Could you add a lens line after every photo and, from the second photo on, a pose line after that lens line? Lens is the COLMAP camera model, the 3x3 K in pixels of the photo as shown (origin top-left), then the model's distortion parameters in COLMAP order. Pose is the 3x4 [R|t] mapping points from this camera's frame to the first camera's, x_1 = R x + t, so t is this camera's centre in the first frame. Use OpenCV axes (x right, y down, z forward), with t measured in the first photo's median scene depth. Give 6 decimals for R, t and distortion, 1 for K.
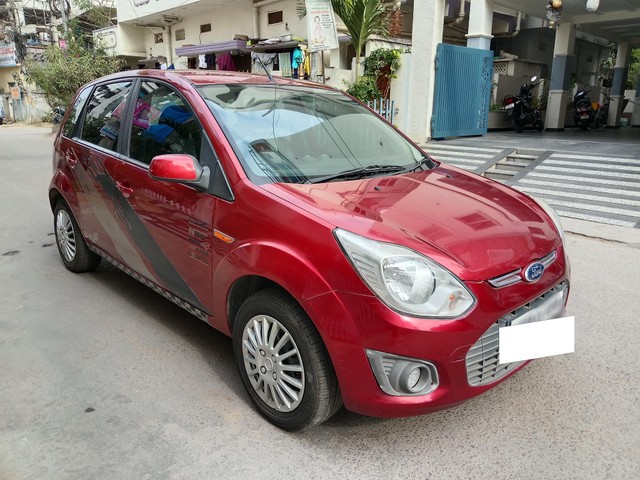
lens RADIAL K [[492.9, 0, 321.3], [0, 492.9, 237.5], [0, 0, 1]] dist [0.016966, -0.032536]
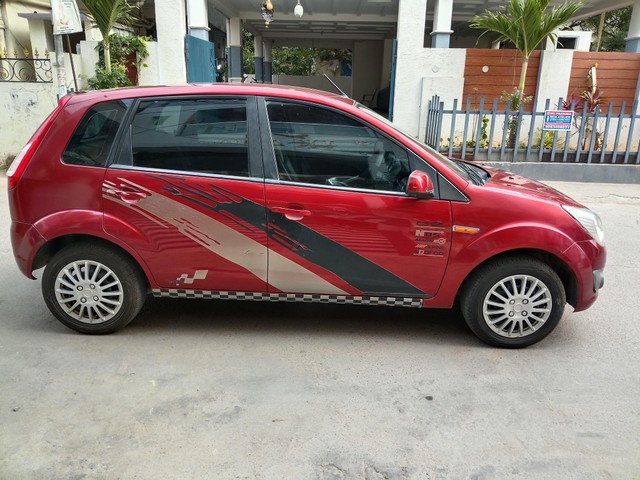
lens RADIAL K [[492.9, 0, 317.6], [0, 492.9, 241.1], [0, 0, 1]] dist [0.016966, -0.032536]
pose [[0.699615, -0.212578, 0.682166, -0.364271], [0.175888, 0.976577, 0.123936, -0.053888], [-0.692533, 0.033278, 0.720618, 0.088533]]
